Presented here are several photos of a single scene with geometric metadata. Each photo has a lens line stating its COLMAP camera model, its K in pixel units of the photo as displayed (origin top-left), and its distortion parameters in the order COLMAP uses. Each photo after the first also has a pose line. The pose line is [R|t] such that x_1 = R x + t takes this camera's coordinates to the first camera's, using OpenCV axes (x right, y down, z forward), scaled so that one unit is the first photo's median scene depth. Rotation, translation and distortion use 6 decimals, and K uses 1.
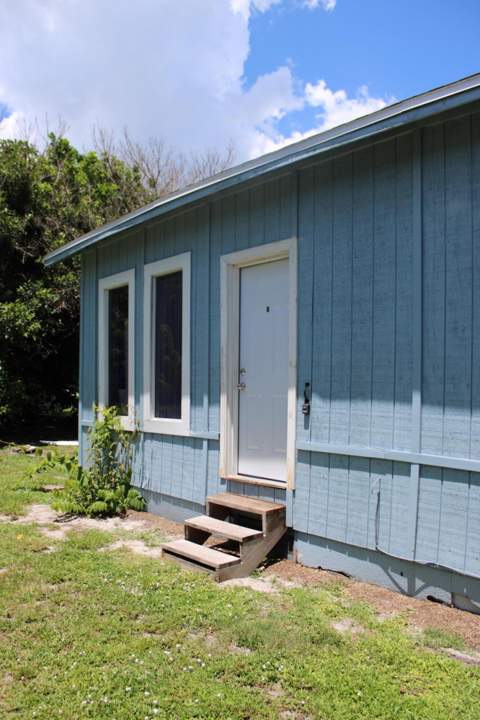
lens RADIAL K [[604.3, 0, 240.0], [0, 604.3, 360.0], [0, 0, 1]] dist [-0.168945, 0.143047]
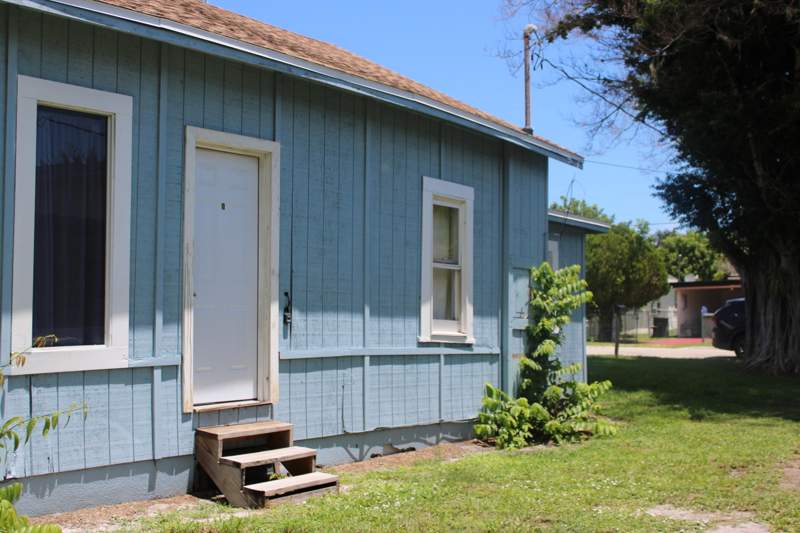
lens RADIAL K [[1025.5, 0, 400.0], [0, 1025.5, 266.5], [0, 0, 1]] dist [-0.018545, -0.003299]
pose [[-0.233359, 0.039085, 0.971605, -1.577482], [-0.037926, 0.998066, -0.049258, 0.071134], [-0.971651, -0.048344, -0.231425, 1.195917]]
